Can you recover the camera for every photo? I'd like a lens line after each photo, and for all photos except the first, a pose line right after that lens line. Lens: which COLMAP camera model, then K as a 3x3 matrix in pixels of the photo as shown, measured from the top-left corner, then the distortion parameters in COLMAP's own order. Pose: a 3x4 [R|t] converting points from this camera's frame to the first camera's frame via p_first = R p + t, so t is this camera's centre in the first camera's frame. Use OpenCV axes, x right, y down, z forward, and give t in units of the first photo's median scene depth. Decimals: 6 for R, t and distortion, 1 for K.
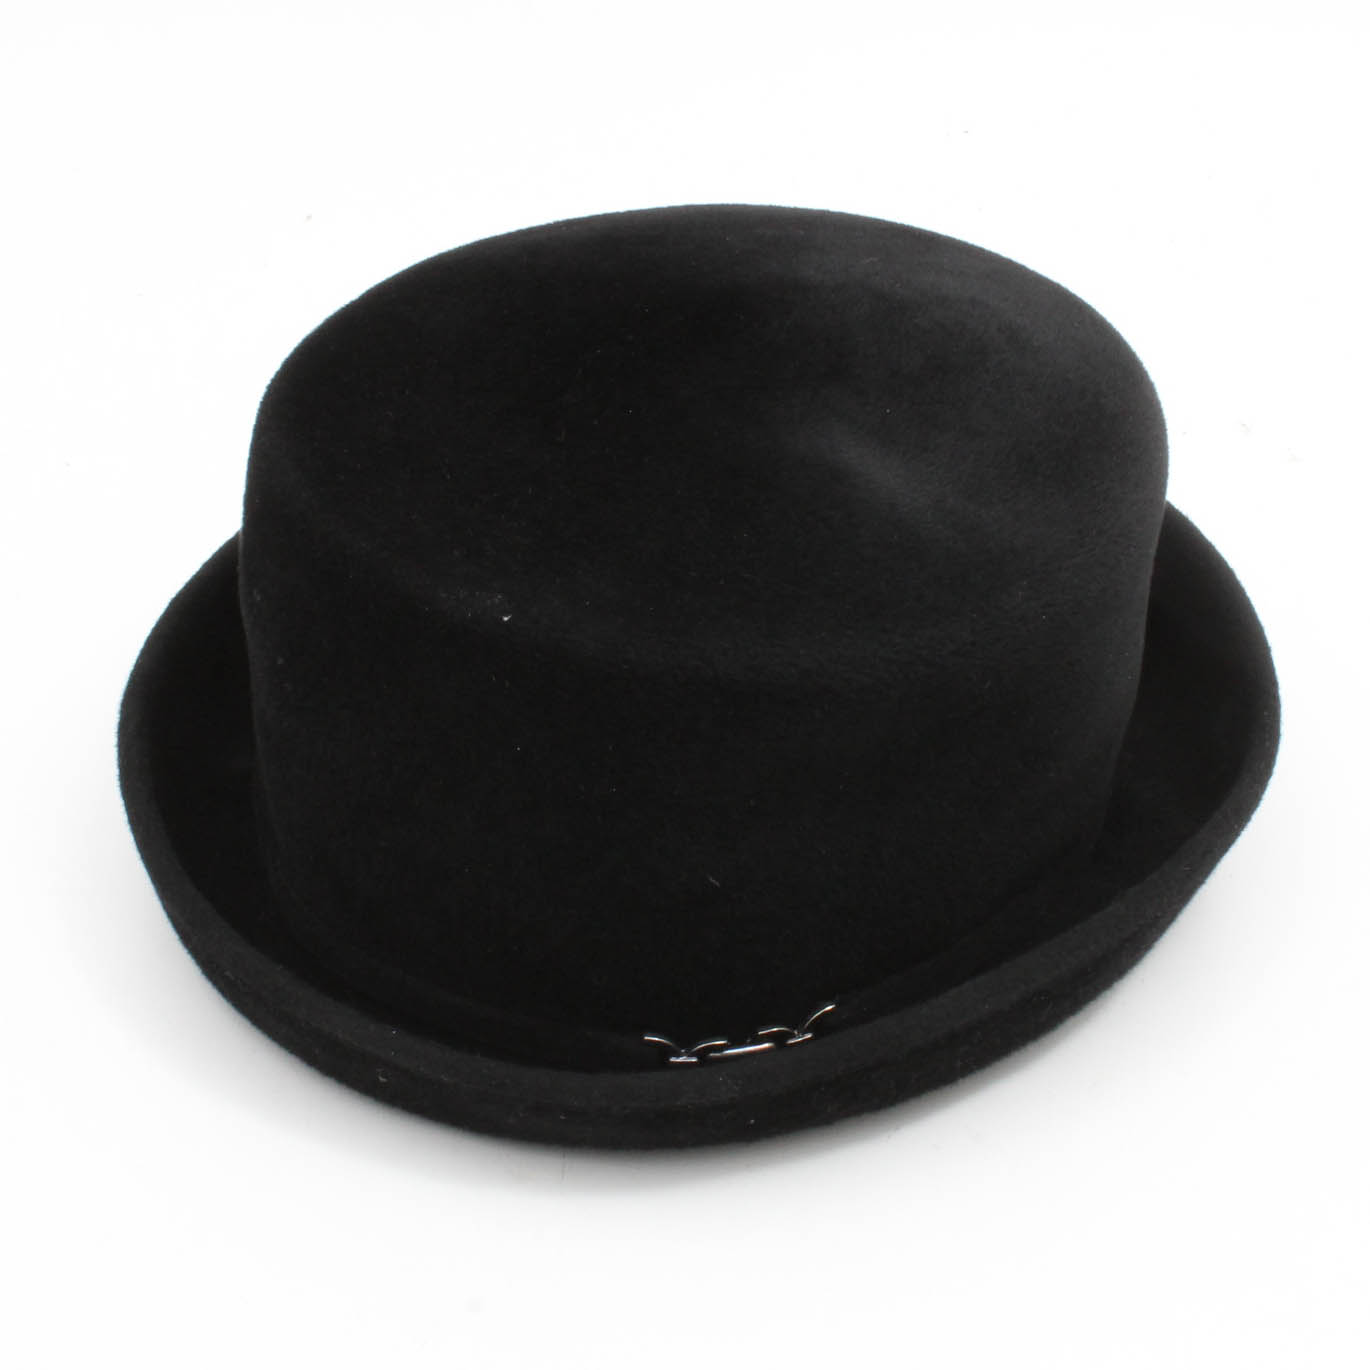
lens RADIAL K [[3771.4, 0, 685.0], [0, 3771.4, 685.0], [0, 0, 1]] dist [-0.052405, 0.189629]
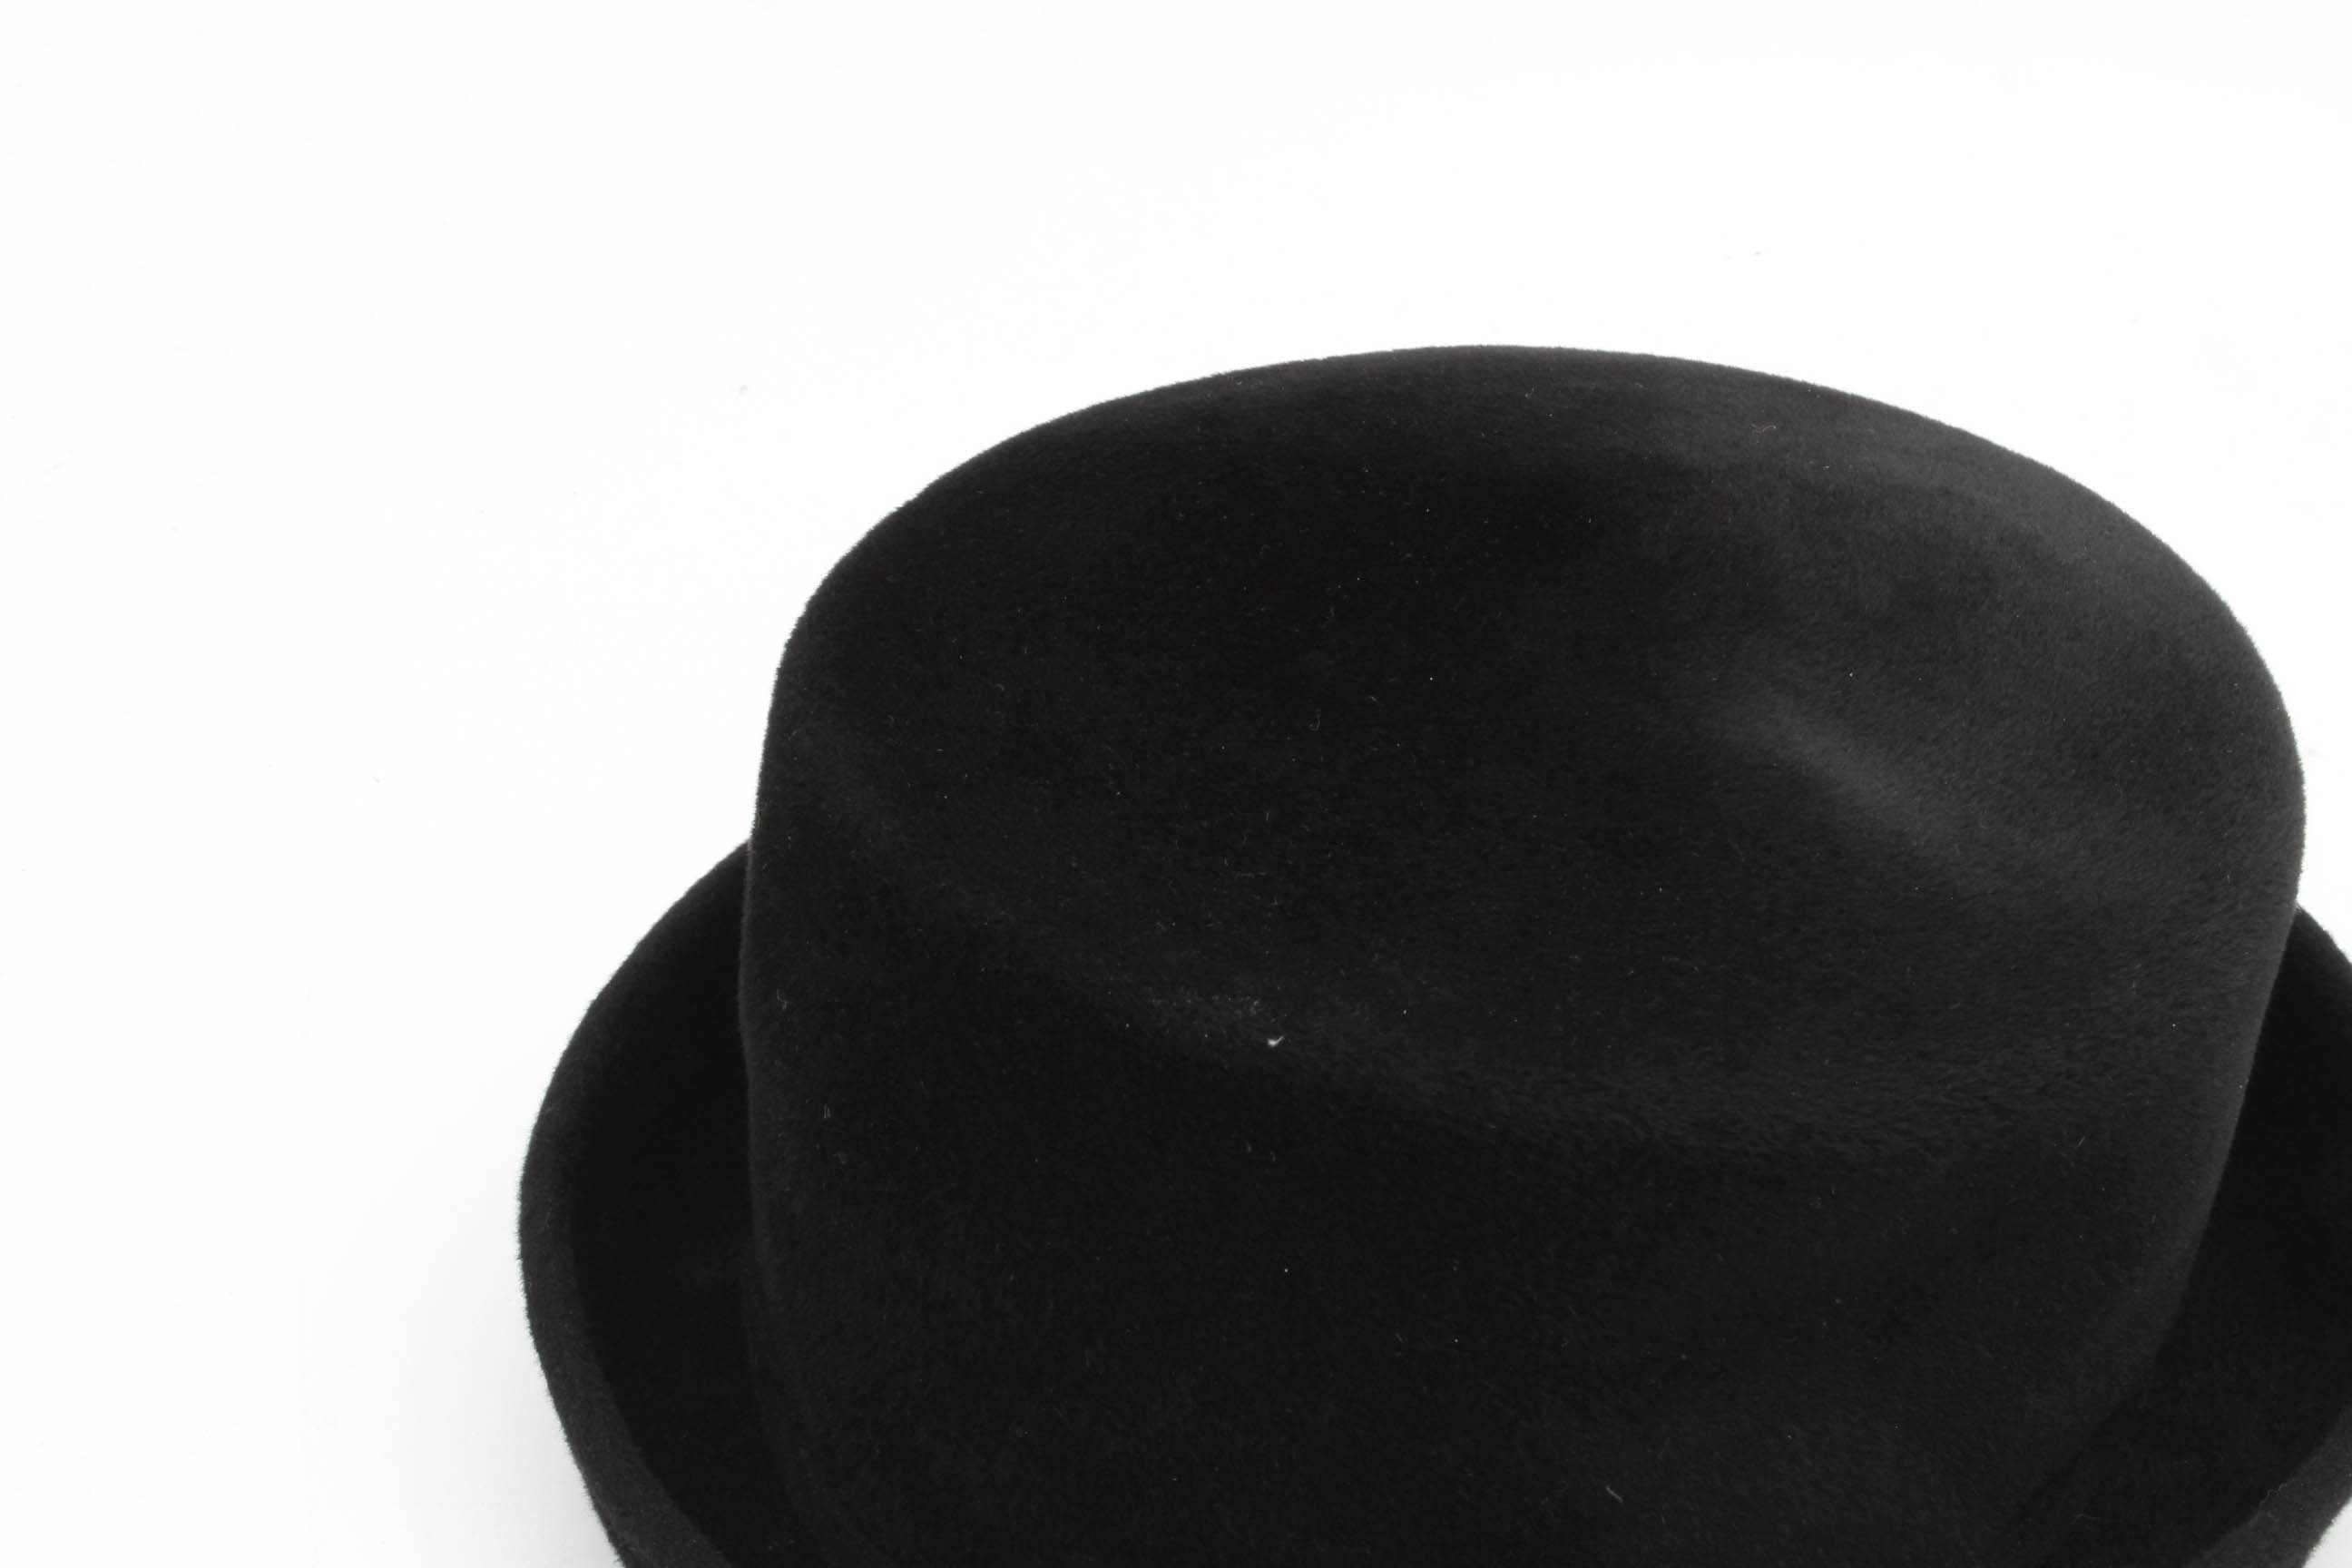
lens RADIAL K [[4721.2, 0, 1171.8], [0, 4721.2, 823.3], [0, 0, 1]] dist [0.063249, -0.259496]
pose [[0.998581, -0.010117, 0.052281, -0.092059], [0.012671, 0.998731, -0.048743, -0.014905], [-0.051722, 0.049336, 0.997442, 0.270538]]
